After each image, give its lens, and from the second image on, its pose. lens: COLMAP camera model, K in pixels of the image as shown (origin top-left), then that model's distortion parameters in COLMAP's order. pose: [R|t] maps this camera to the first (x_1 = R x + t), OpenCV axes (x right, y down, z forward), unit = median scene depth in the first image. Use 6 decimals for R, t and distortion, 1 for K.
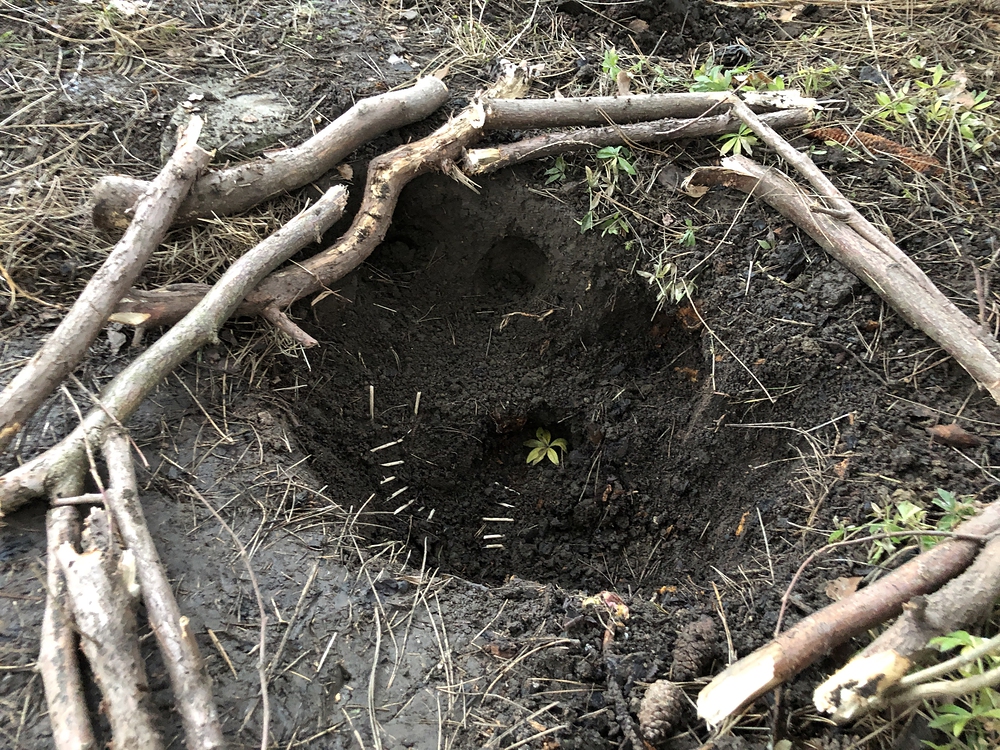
lens RADIAL K [[823.9, 0, 497.2], [0, 823.9, 368.1], [0, 0, 1]] dist [0.029818, -0.028164]
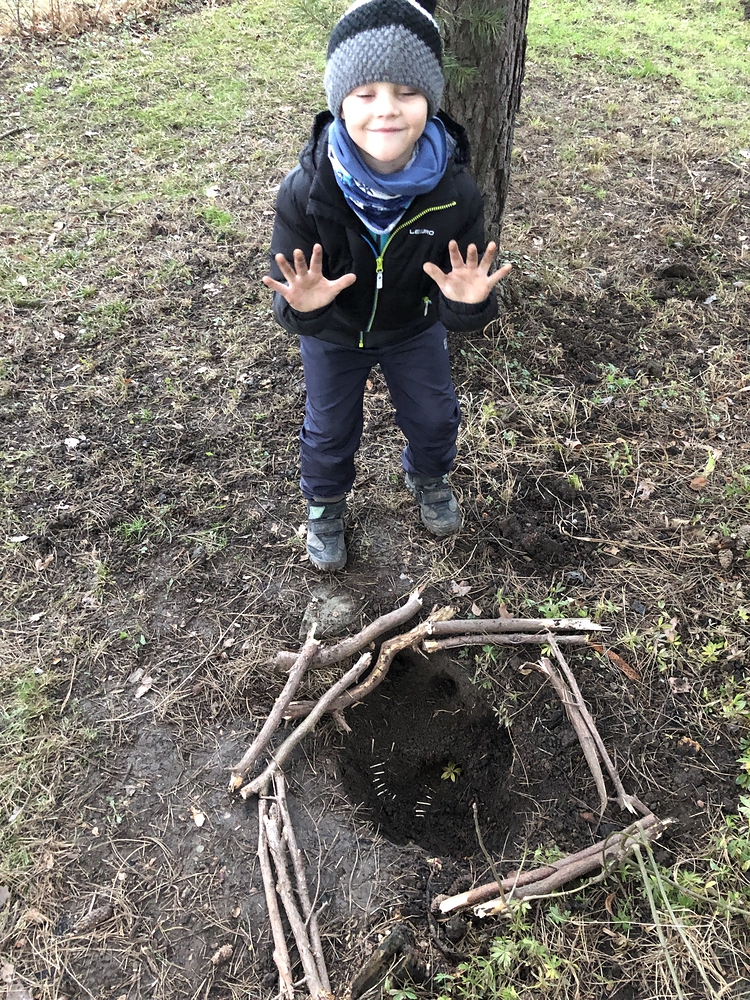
lens RADIAL K [[823.9, 0, 373.2], [0, 823.9, 505.6], [0, 0, 1]] dist [0.029818, -0.028164]
pose [[0.966642, 0.095015, -0.237854, 0.372224], [-0.093273, 0.995467, 0.018597, -0.745262], [0.238543, 0.004208, 0.971123, -1.400053]]
